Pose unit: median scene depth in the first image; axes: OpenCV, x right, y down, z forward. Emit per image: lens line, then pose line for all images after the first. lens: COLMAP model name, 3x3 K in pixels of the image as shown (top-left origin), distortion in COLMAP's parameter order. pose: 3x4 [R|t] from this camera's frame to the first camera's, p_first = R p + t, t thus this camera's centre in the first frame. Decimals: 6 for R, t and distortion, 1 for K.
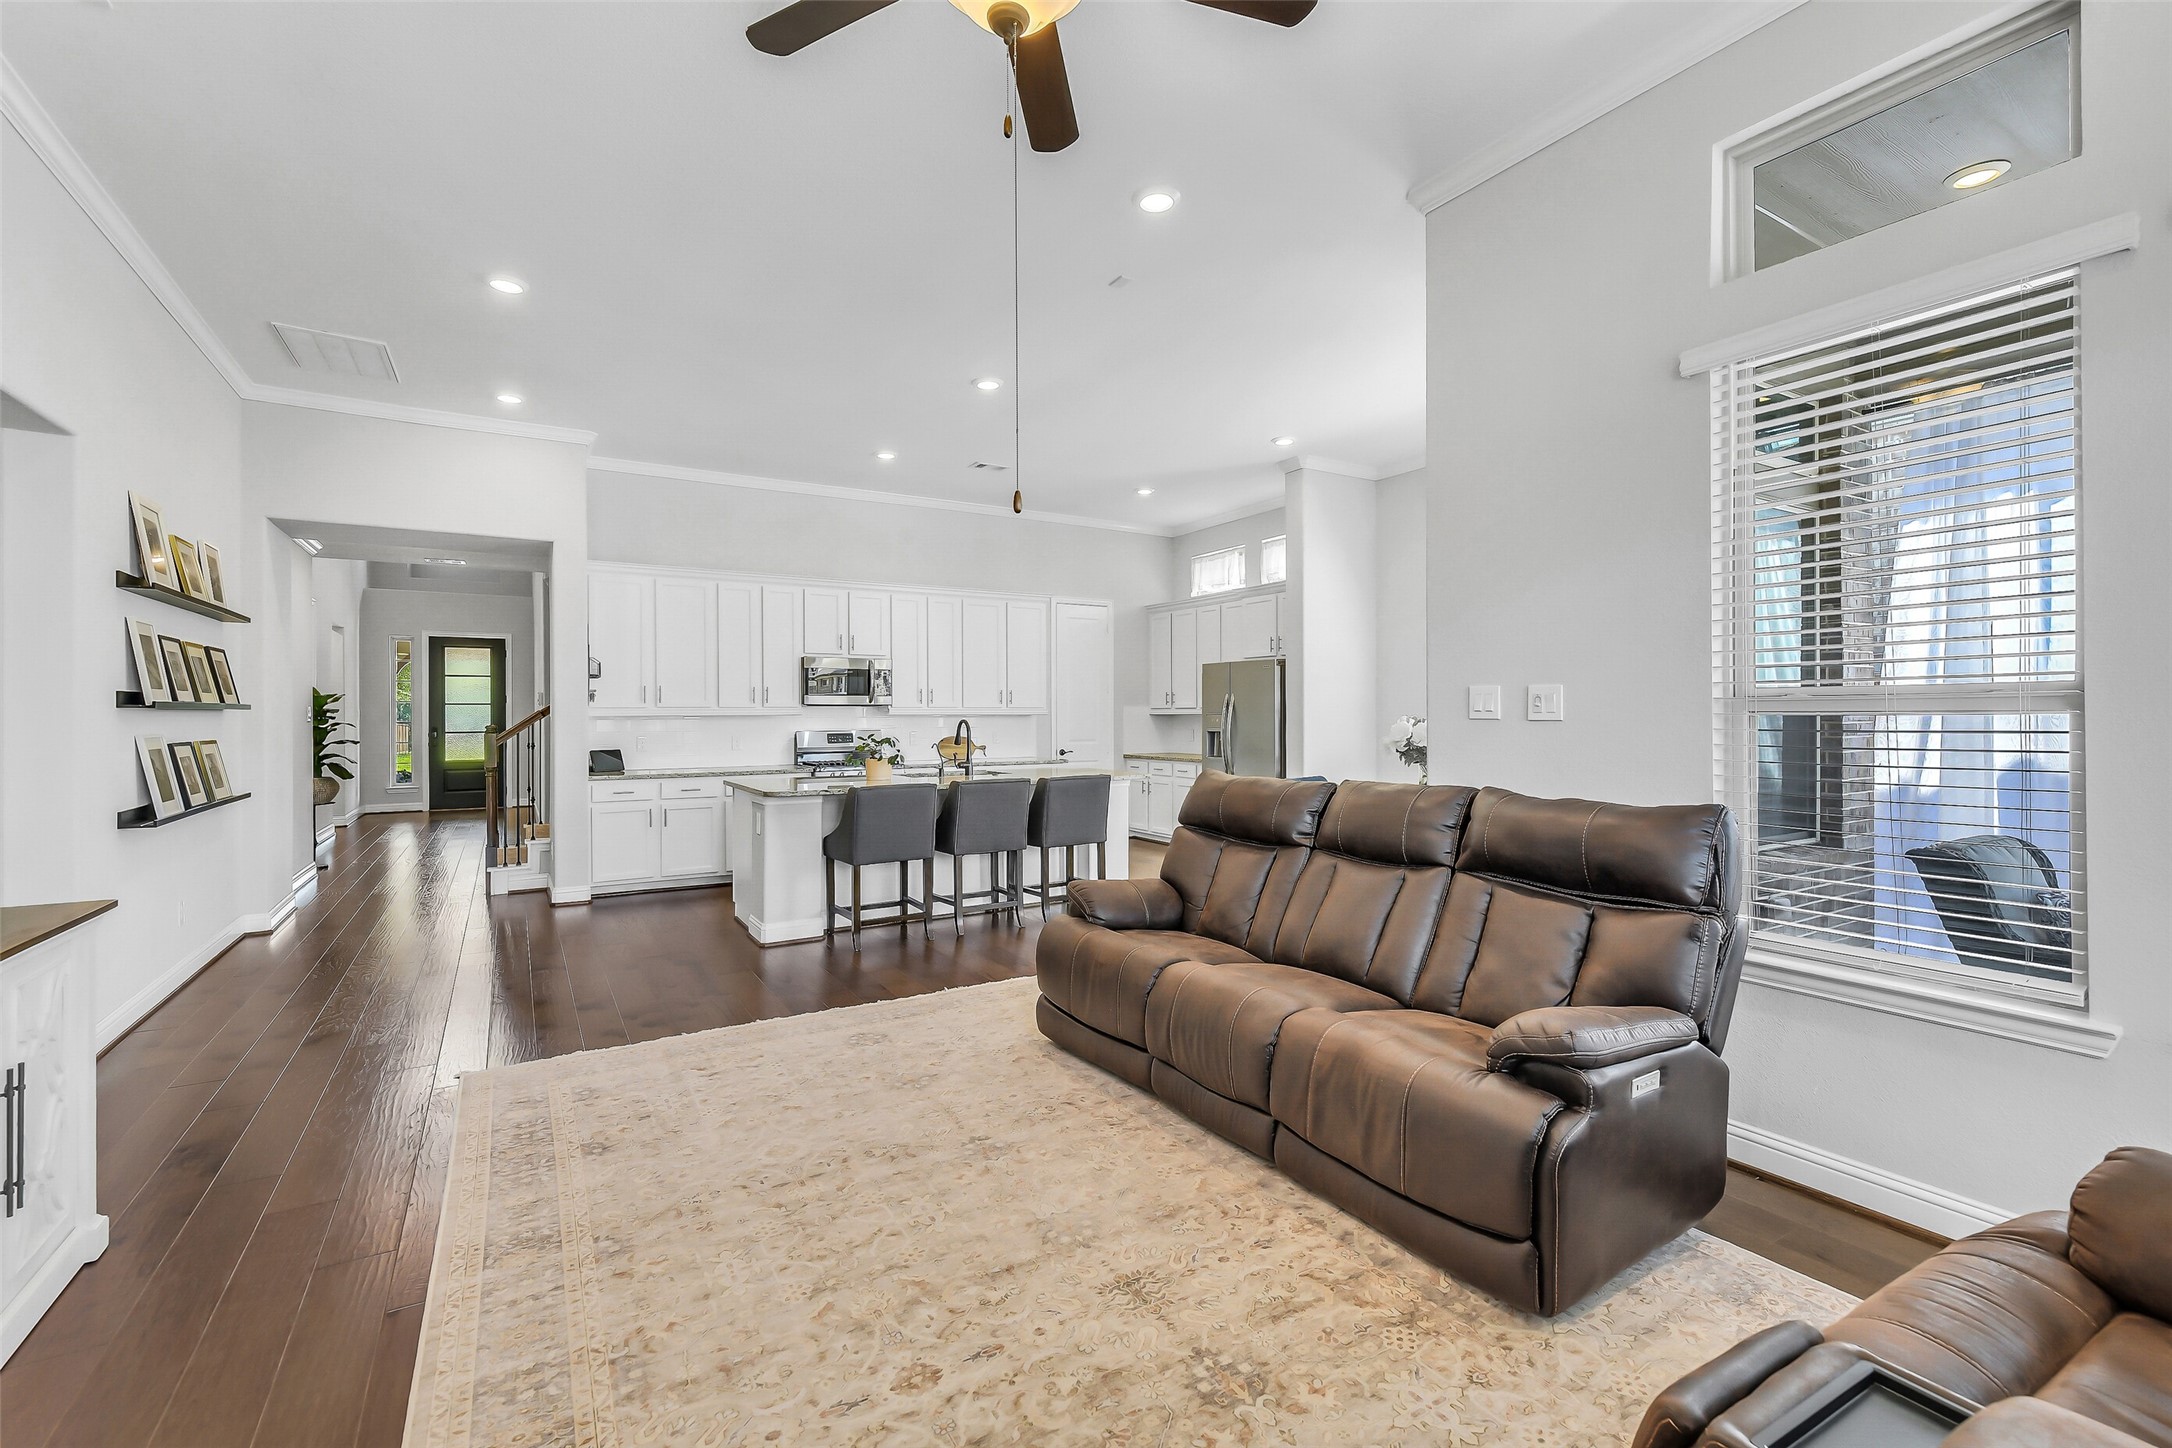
lens RADIAL K [[946.0, 0, 1090.7], [0, 946.0, 717.9], [0, 0, 1]] dist [0.015779, -0.012818]
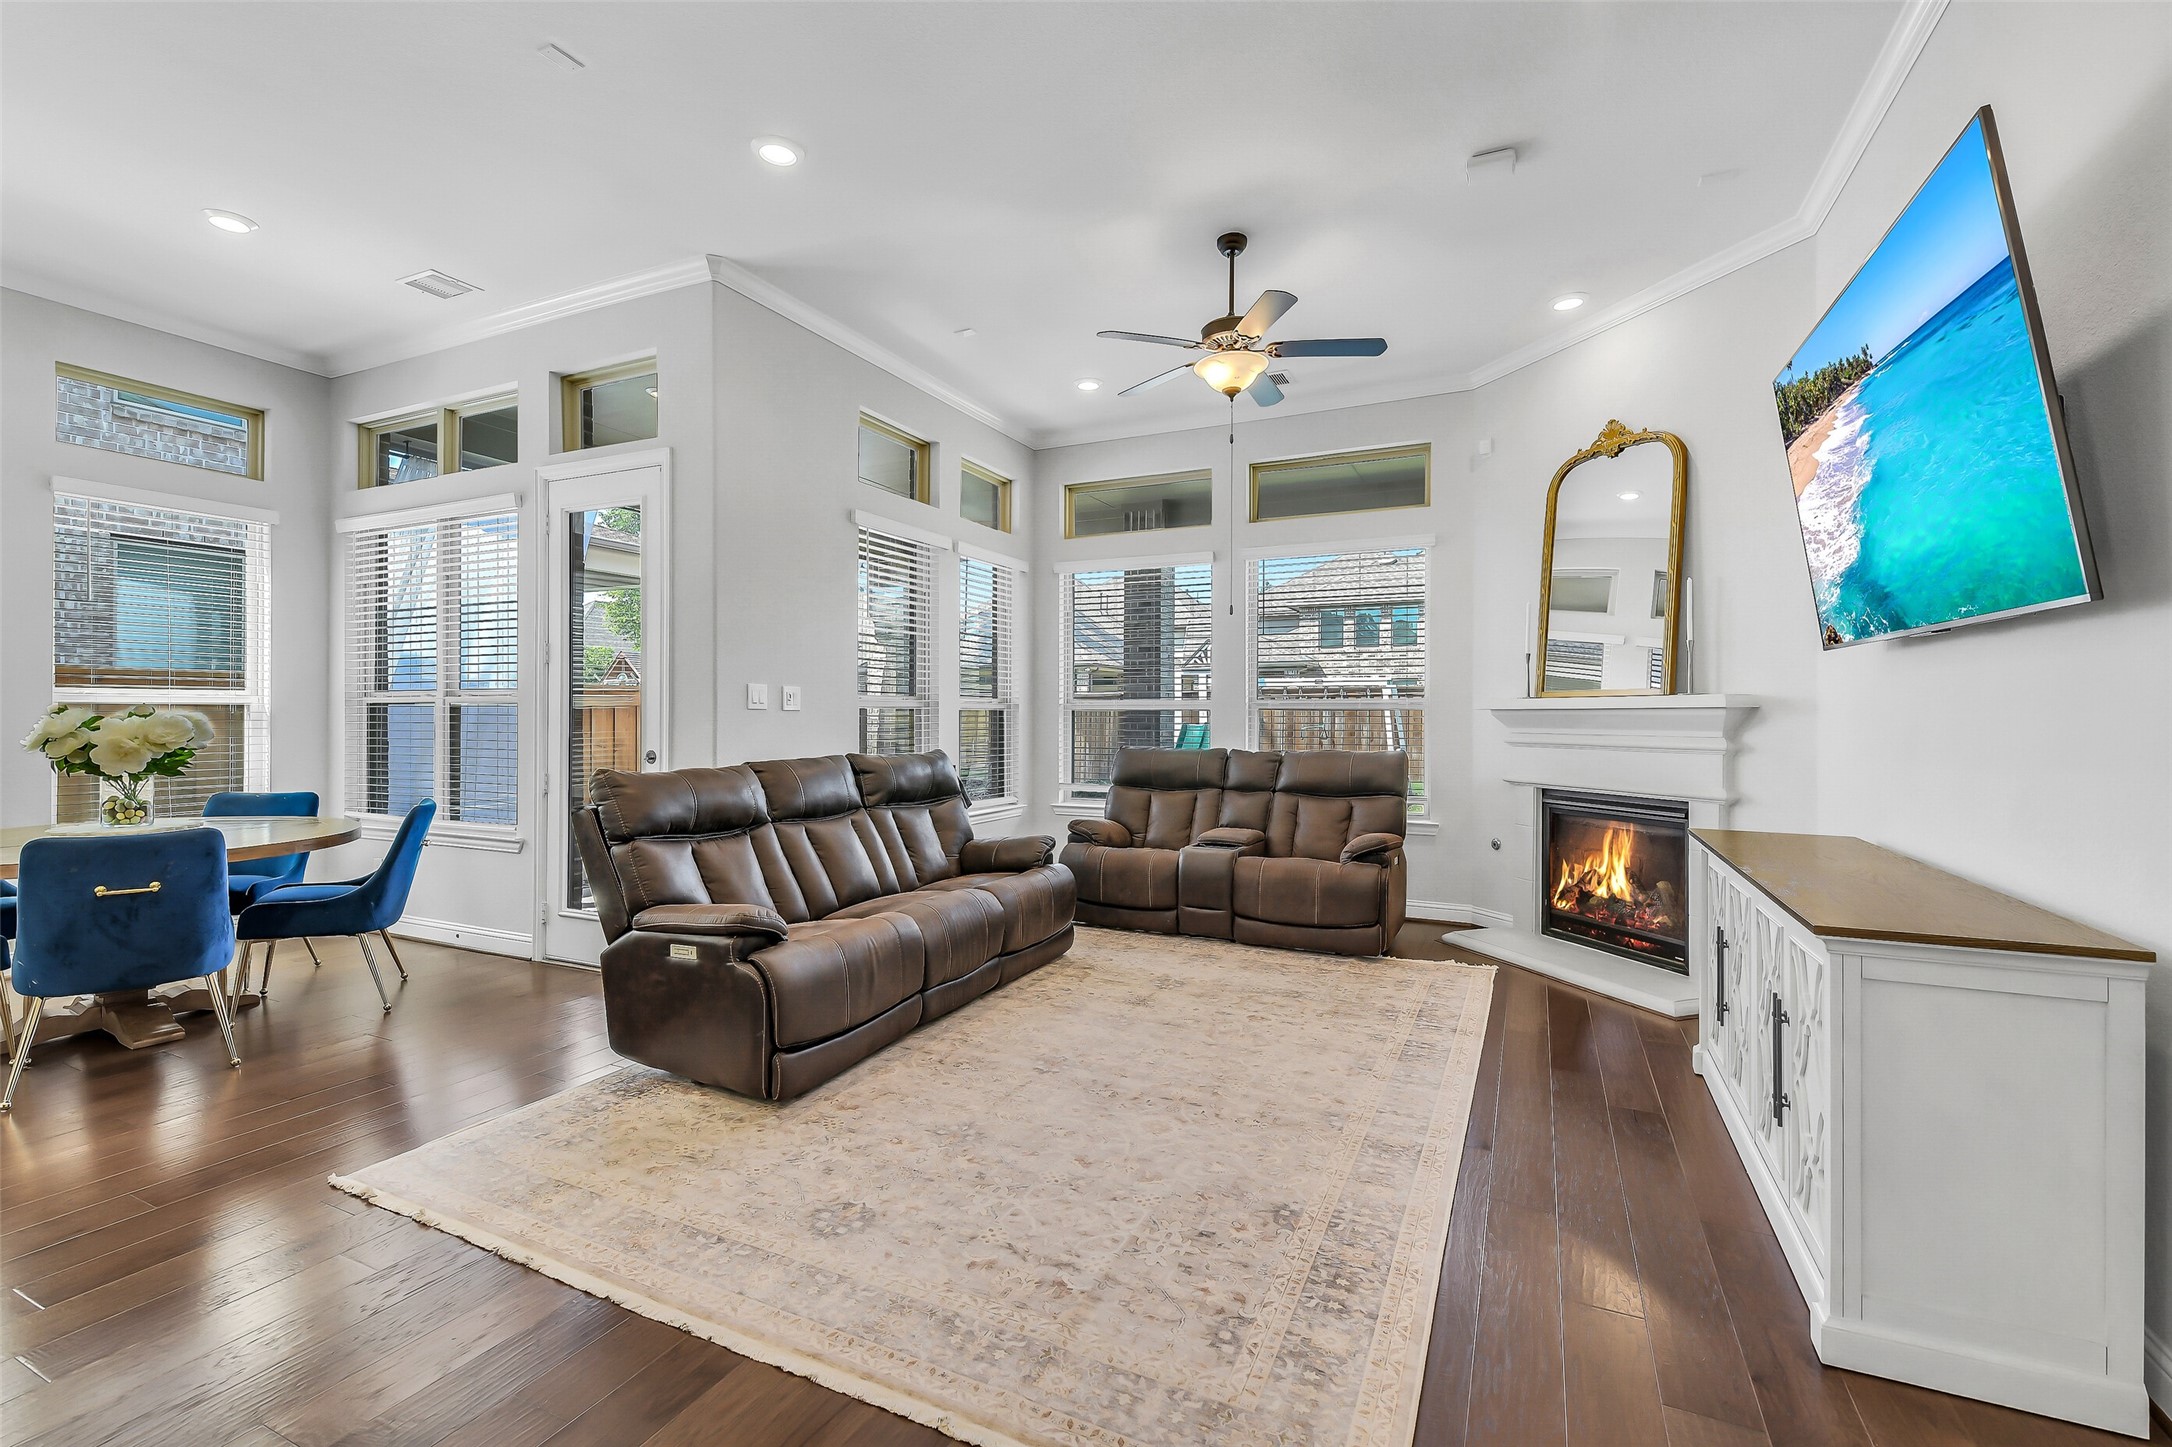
lens RADIAL K [[937.5, 0, 1086.0], [0, 937.5, 723.5], [0, 0, 1]] dist [0.013142, -0.005395]
pose [[-0.547622, -0.005793, 0.836706, -1.184937], [0.001076, 0.999970, 0.007628, 0.014016], [-0.836725, 0.005077, -0.547600, 1.697136]]
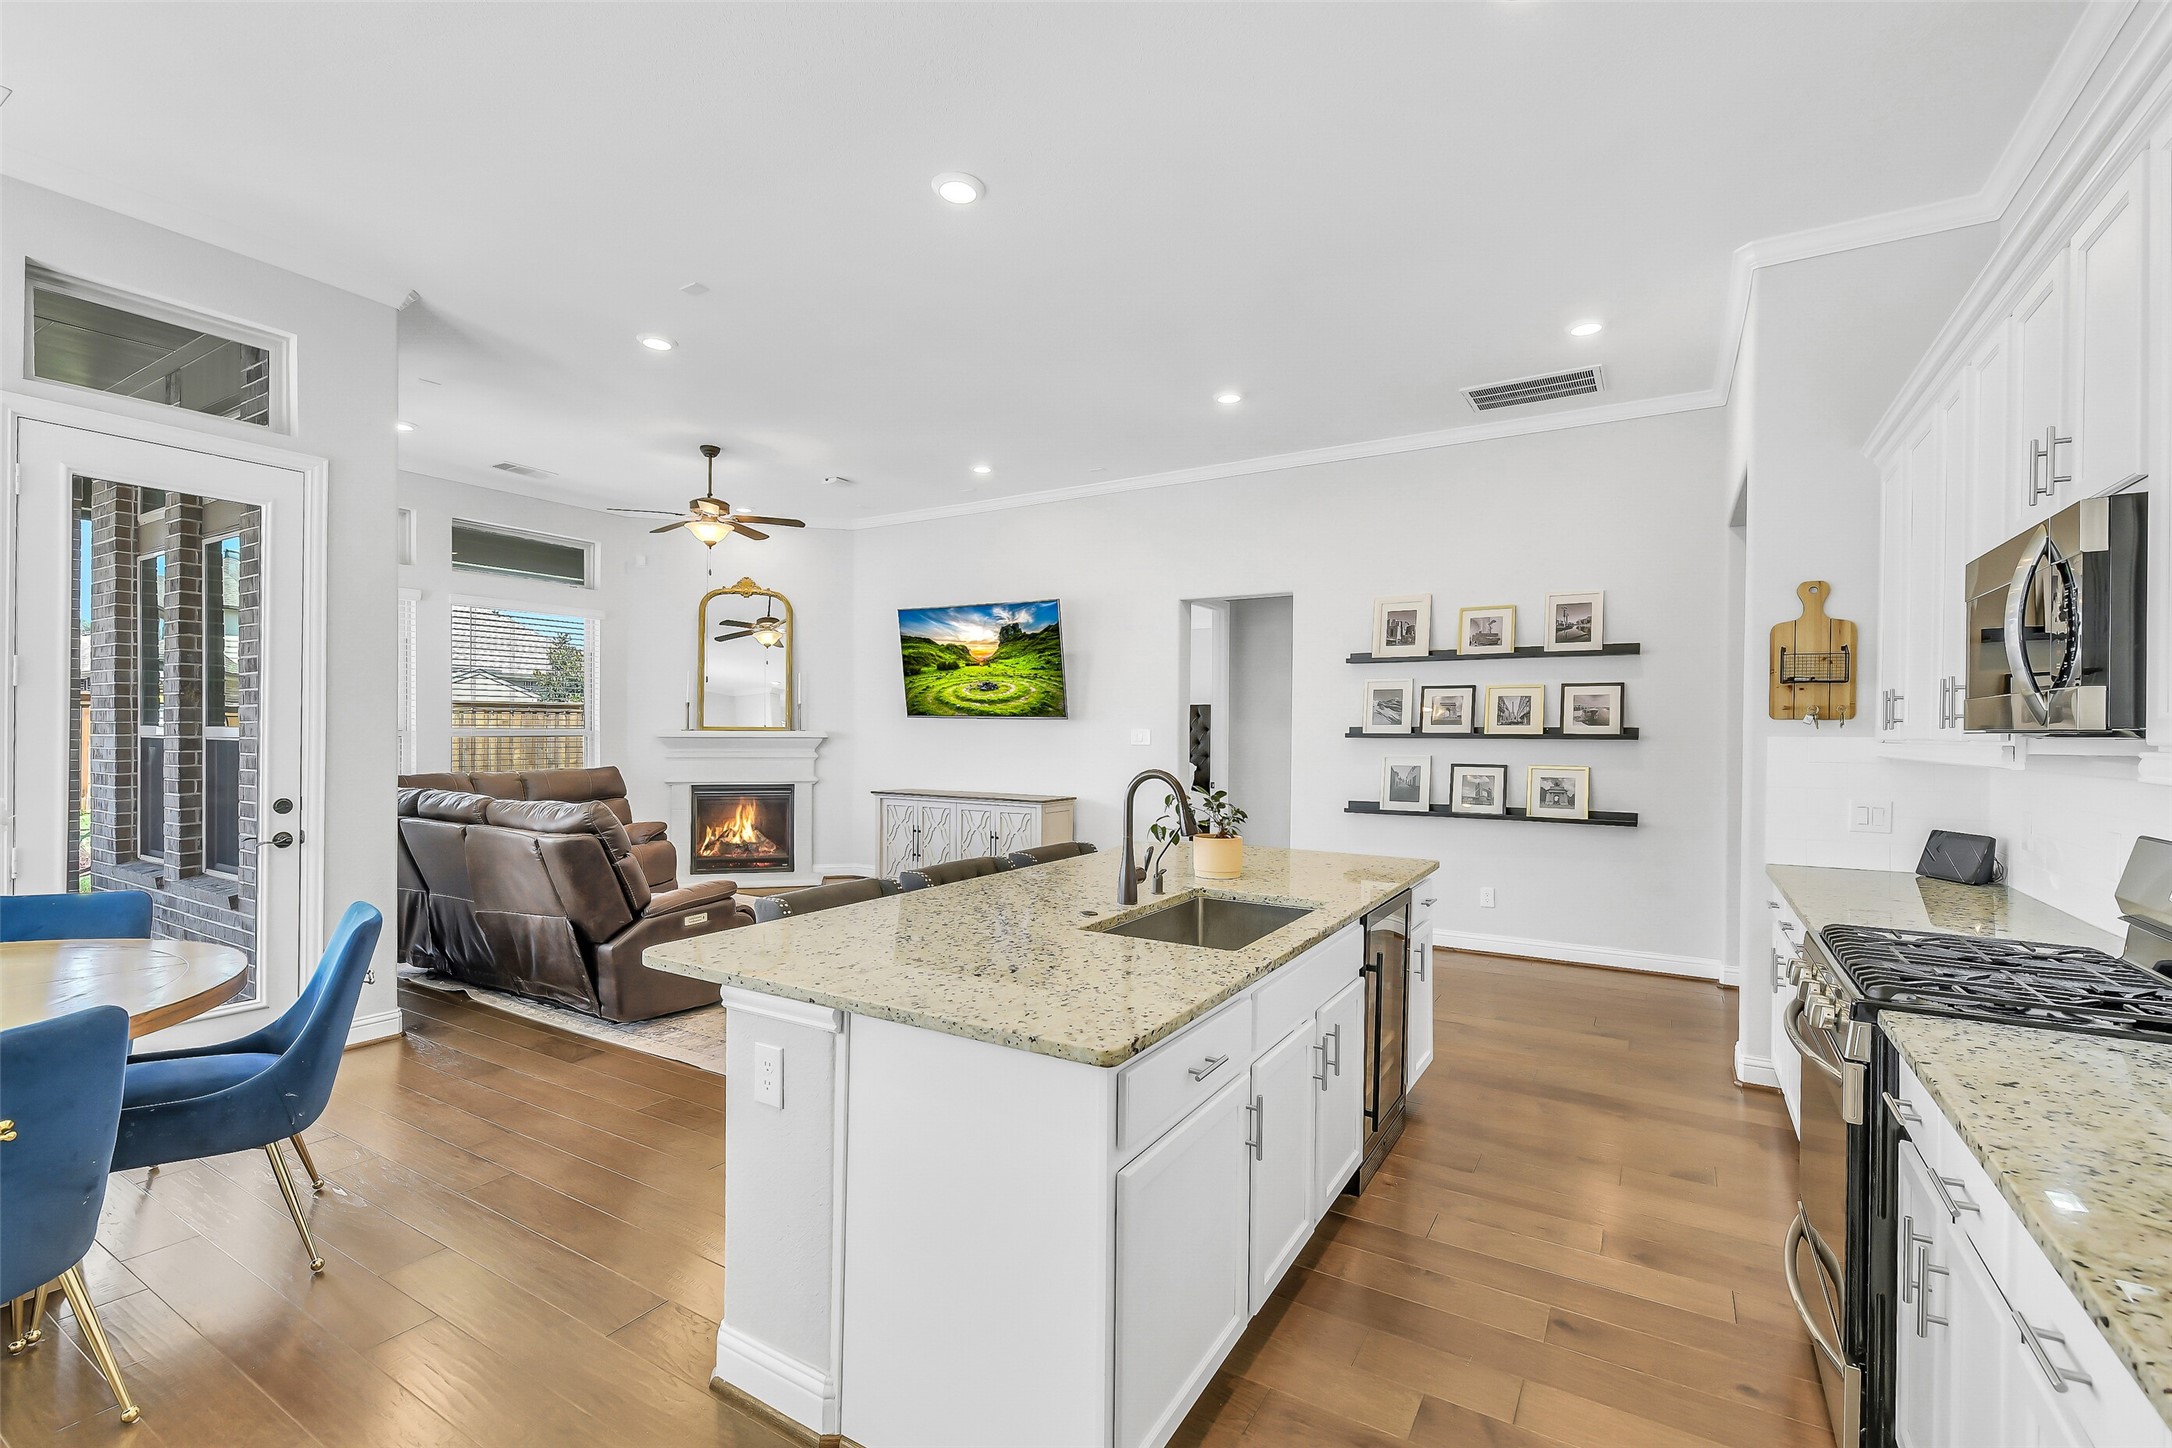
lens RADIAL K [[932.2, 0, 1093.1], [0, 932.2, 732.8], [0, 0, 1]] dist [0.001190, -0.000114]
pose [[-0.885315, -0.002988, -0.464981, 0.178300], [-0.006659, 0.999958, 0.006253, -0.040662], [0.464943, 0.008633, -0.885298, 3.240082]]
